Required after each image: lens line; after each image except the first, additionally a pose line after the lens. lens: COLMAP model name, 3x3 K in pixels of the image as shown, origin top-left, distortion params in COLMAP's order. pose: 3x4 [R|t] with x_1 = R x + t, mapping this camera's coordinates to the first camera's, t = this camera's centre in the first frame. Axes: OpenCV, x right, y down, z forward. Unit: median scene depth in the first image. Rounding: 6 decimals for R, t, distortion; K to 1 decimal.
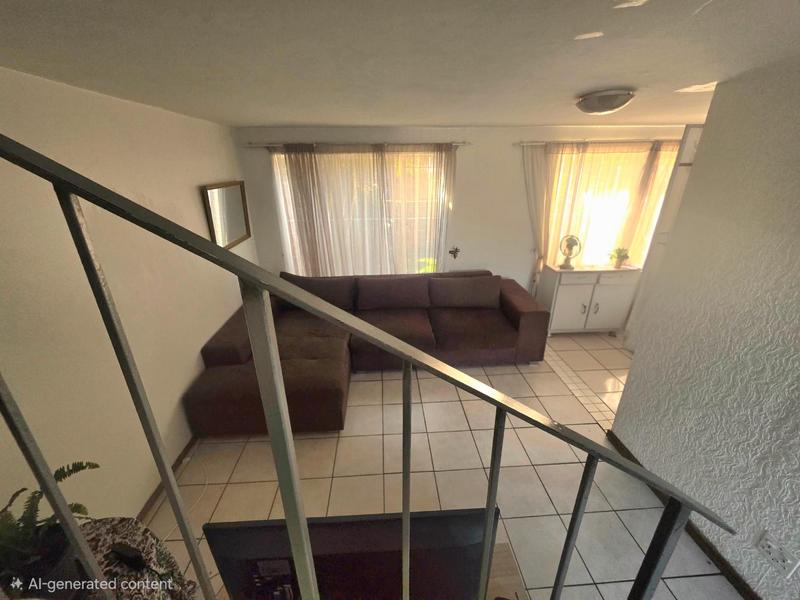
lens RADIAL K [[318.9, 0, 397.0], [0, 318.9, 299.2], [0, 0, 1]] dist [-0.000770, 0.000636]
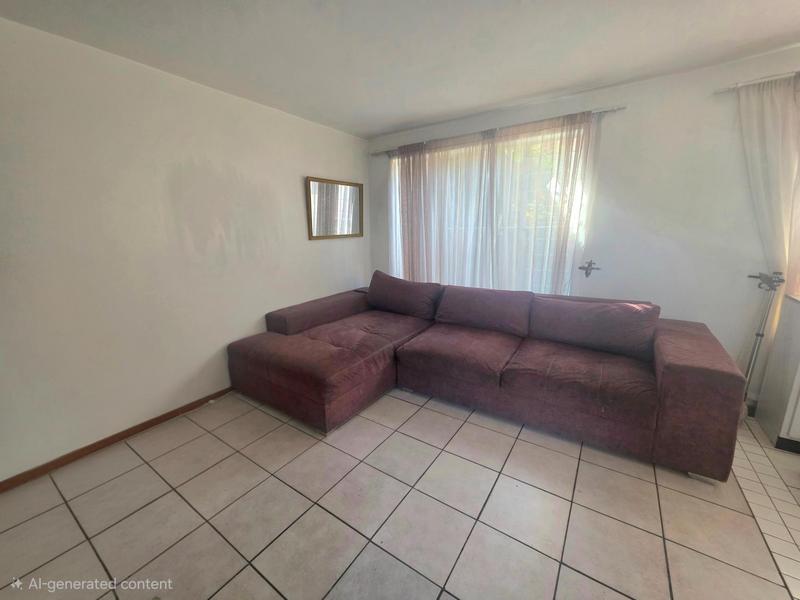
lens RADIAL K [[318.9, 0, 398.6], [0, 318.9, 298.5], [0, 0, 1]] dist [-0.000770, 0.000636]
pose [[0.793717, 0.127761, -0.594719, 0.307696], [-0.223176, 0.970677, -0.089326, 0.076228], [0.565867, 0.203627, 0.798956, 0.274688]]
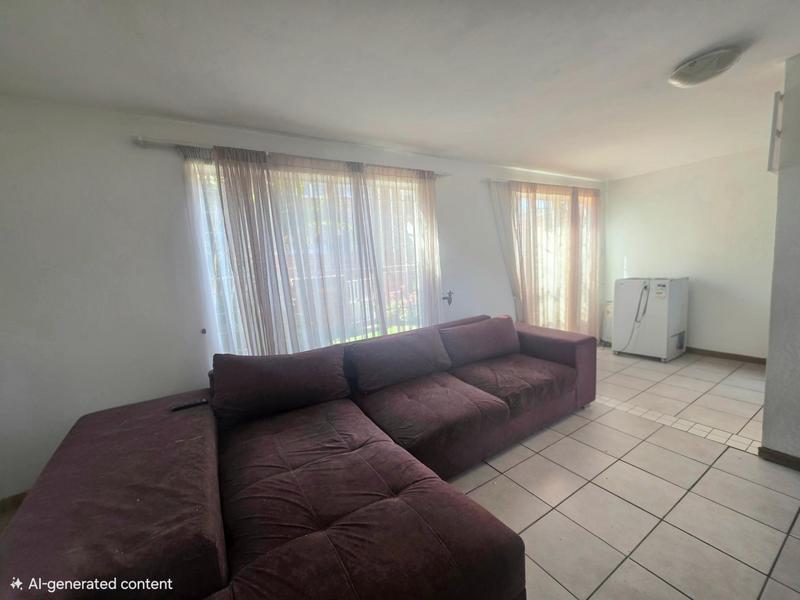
lens RADIAL K [[318.9, 0, 401.6], [0, 318.9, 298.8], [0, 0, 1]] dist [-0.000770, 0.000636]
pose [[0.881087, -0.096138, 0.463080, -0.342039], [0.216387, 0.952576, -0.213952, 0.008187], [-0.420550, 0.288715, 0.860106, 0.389158]]
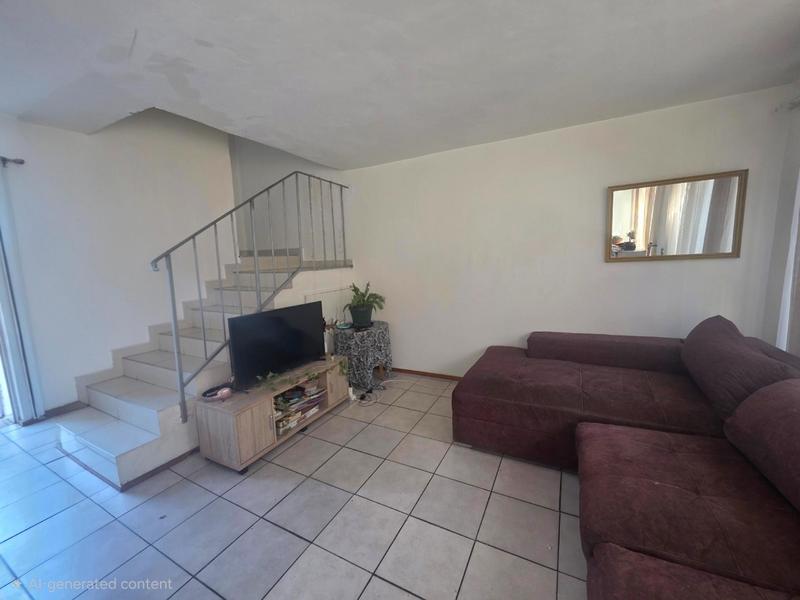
lens RADIAL K [[318.9, 0, 403.6], [0, 318.9, 298.5], [0, 0, 1]] dist [-0.000770, 0.000636]
pose [[-0.509398, 0.146594, -0.847953, 0.442651], [-0.279741, 0.903654, 0.324275, -0.148881], [0.813793, 0.402392, -0.419311, 0.796630]]
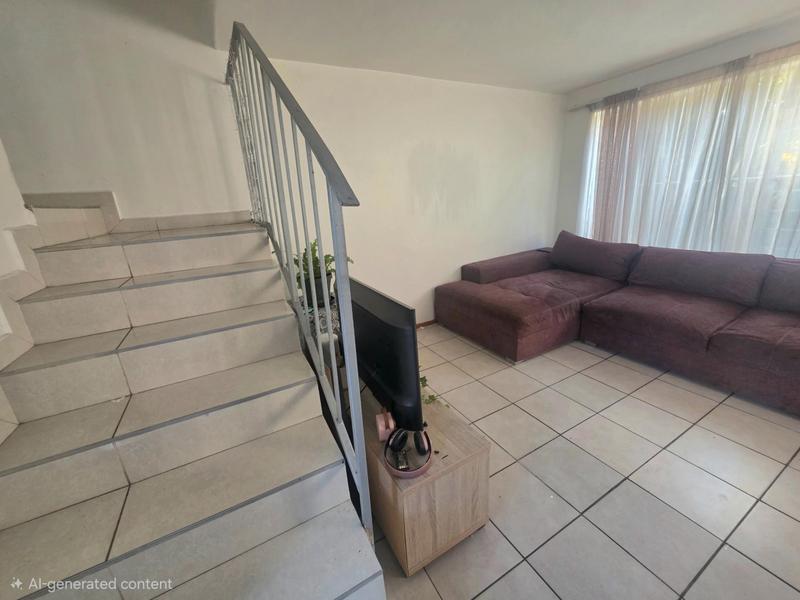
lens RADIAL K [[318.9, 0, 399.5], [0, 318.9, 297.2], [0, 0, 1]] dist [-0.000770, 0.000636]
pose [[0.428070, 0.254846, -0.867070, 0.366137], [-0.283693, 0.948814, 0.138813, 0.128936], [0.858064, 0.186560, 0.478457, 0.111149]]
